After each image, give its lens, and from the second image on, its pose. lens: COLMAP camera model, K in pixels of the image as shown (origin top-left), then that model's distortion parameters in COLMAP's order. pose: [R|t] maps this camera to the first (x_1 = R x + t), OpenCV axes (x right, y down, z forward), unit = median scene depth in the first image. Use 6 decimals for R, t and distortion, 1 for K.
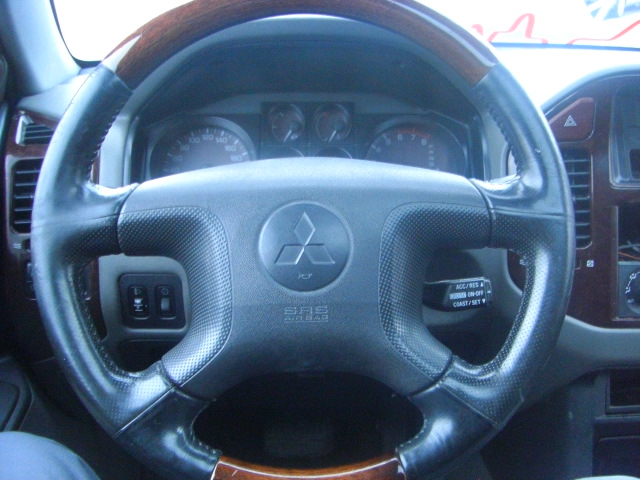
lens RADIAL K [[724.2, 0, 361.4], [0, 724.2, 266.1], [0, 0, 1]] dist [-0.181821, 0.105621]
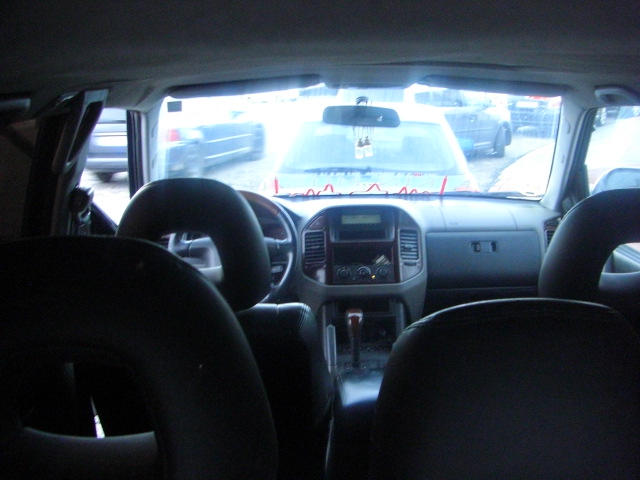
lens RADIAL K [[724.2, 0, 361.4], [0, 724.2, 266.1], [0, 0, 1]] dist [-0.181821, 0.105621]
pose [[0.999665, -0.025813, 0.001845, 0.483299], [0.025781, 0.987147, -0.157722, 0.526084], [0.002250, 0.157717, 0.987482, -2.286002]]
